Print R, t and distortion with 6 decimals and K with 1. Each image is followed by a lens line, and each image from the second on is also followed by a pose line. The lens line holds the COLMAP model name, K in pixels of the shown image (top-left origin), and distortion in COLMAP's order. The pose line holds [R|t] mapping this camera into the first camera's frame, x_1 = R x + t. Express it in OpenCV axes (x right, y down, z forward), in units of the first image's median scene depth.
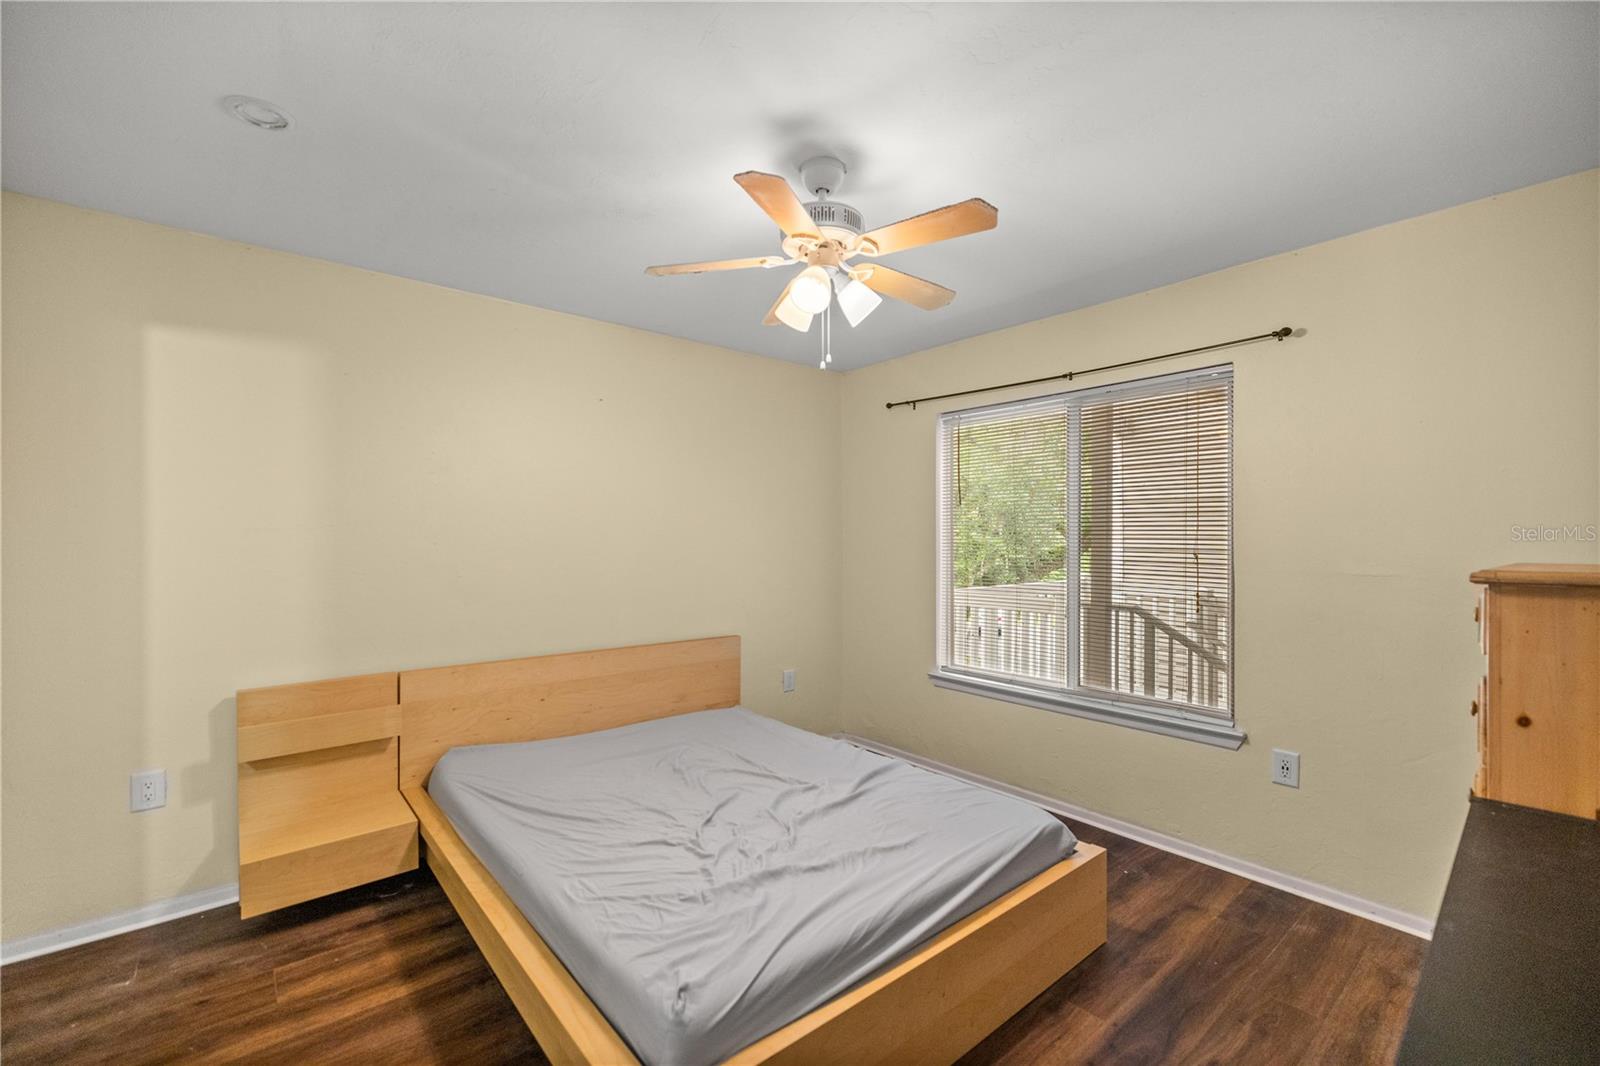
lens RADIAL K [[682.8, 0, 795.7], [0, 682.8, 536.3], [0, 0, 1]] dist [0.002491, -0.000191]
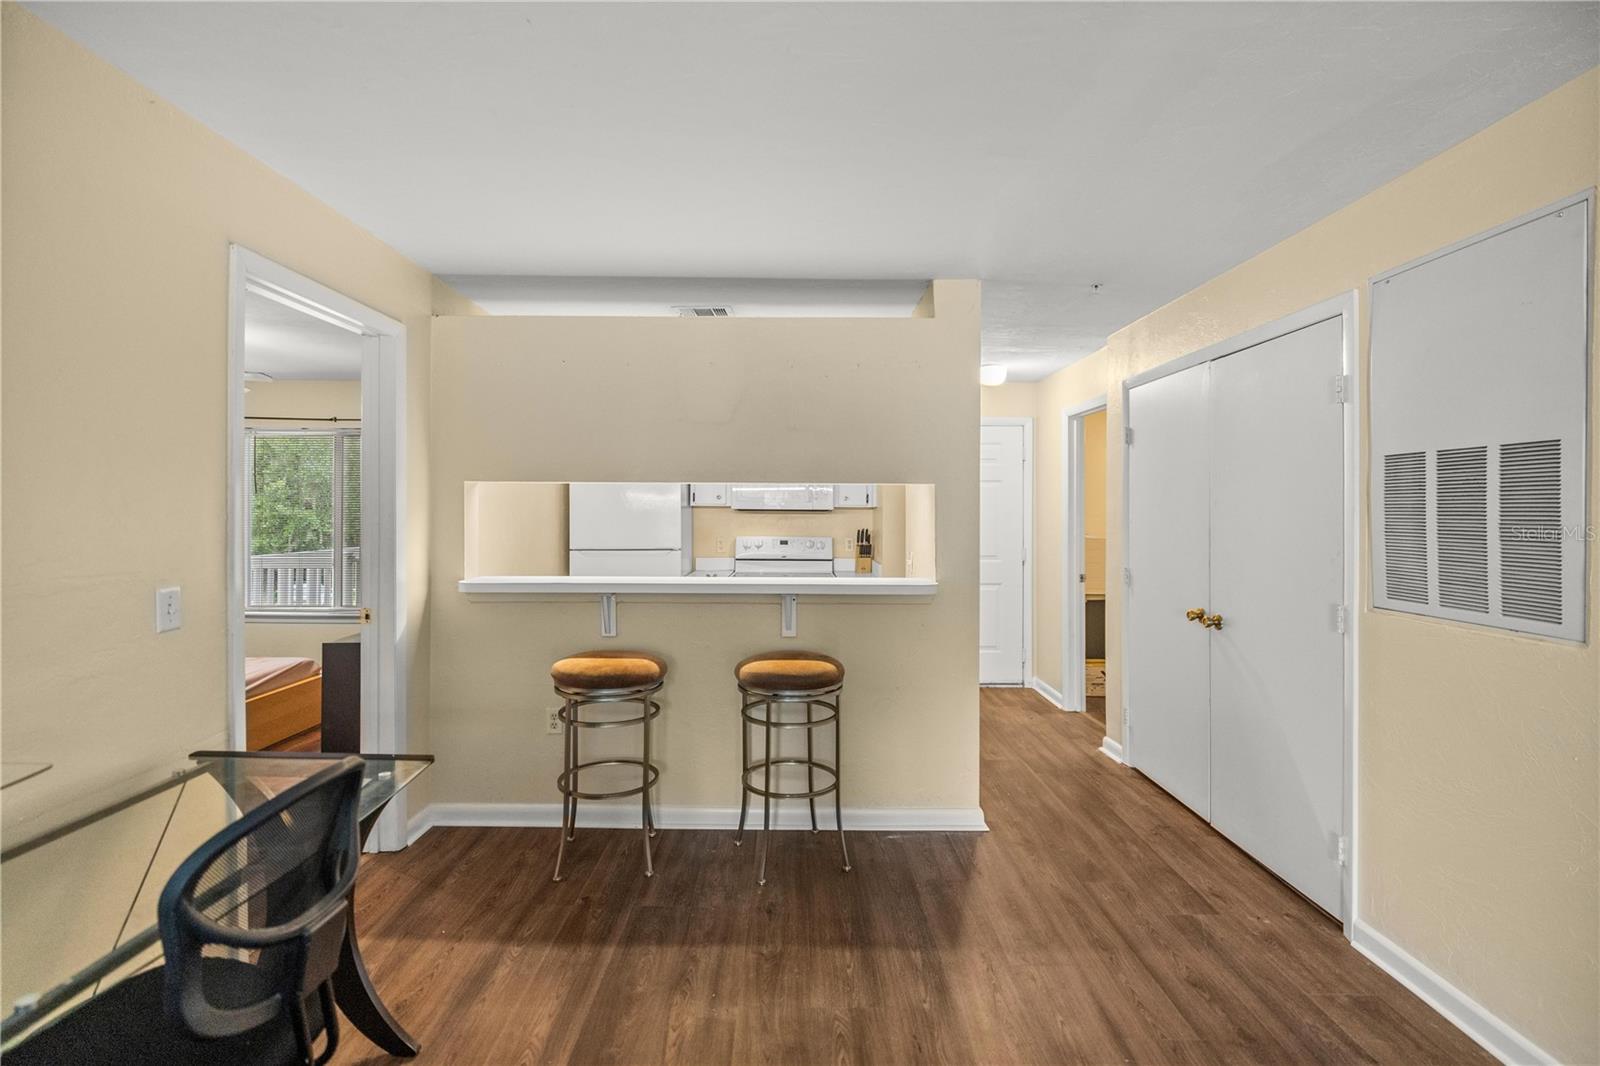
lens RADIAL K [[731.5, 0, 804.5], [0, 731.5, 506.7], [0, 0, 1]] dist [-0.003876, -0.000279]
pose [[0.642098, 0.004427, 0.766610, -0.036092], [-0.003553, 0.999990, -0.002799, -0.003254], [-0.766615, -0.000927, 0.642107, -0.161271]]
